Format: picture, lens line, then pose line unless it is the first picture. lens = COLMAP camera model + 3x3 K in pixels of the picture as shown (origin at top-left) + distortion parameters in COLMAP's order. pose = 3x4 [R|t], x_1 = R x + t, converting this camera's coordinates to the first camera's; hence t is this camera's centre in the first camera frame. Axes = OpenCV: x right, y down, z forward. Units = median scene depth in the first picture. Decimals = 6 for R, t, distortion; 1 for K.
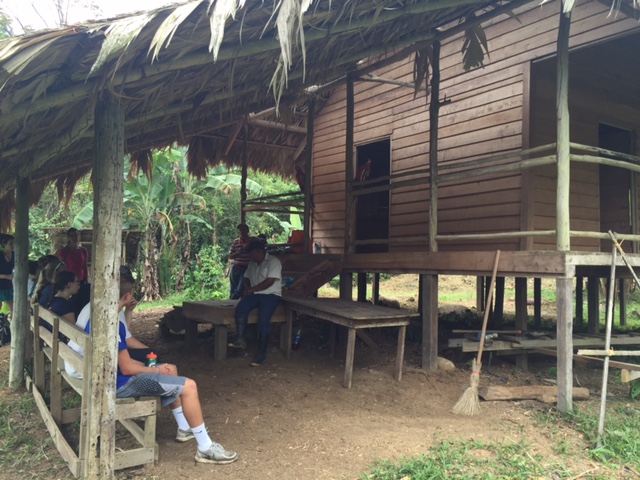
lens RADIAL K [[539.0, 0, 322.3], [0, 539.0, 236.6], [0, 0, 1]] dist [0.046245, -0.045489]
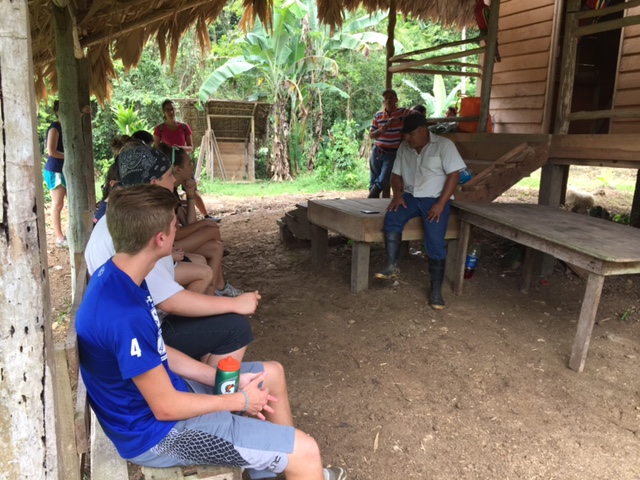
lens RADIAL K [[539.0, 0, 324.9], [0, 539.0, 241.9], [0, 0, 1]] dist [0.046245, -0.045489]
pose [[0.971912, 0.058343, -0.227997, -0.045656], [-0.002945, 0.971723, 0.236106, 0.003431], [0.235325, -0.228802, 0.944601, 0.206639]]
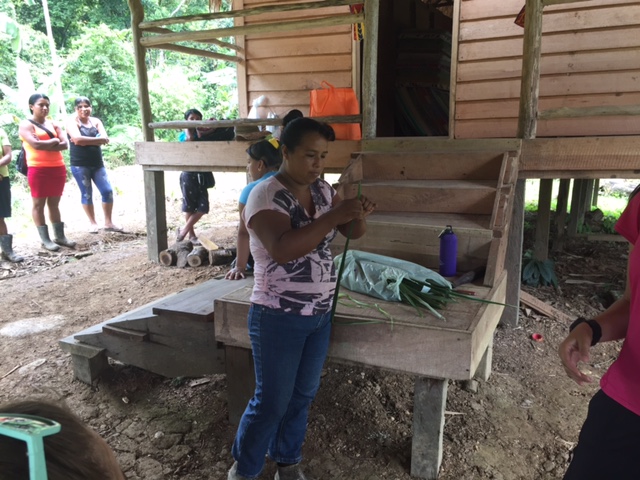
lens RADIAL K [[539.0, 0, 321.0], [0, 539.0, 241.9], [0, 0, 1]] dist [0.046245, -0.045489]
pose [[0.872696, -0.125020, 0.471987, -0.237954], [0.005645, 0.969182, 0.246280, 0.001265], [-0.488231, -0.212263, 0.846507, 0.457174]]
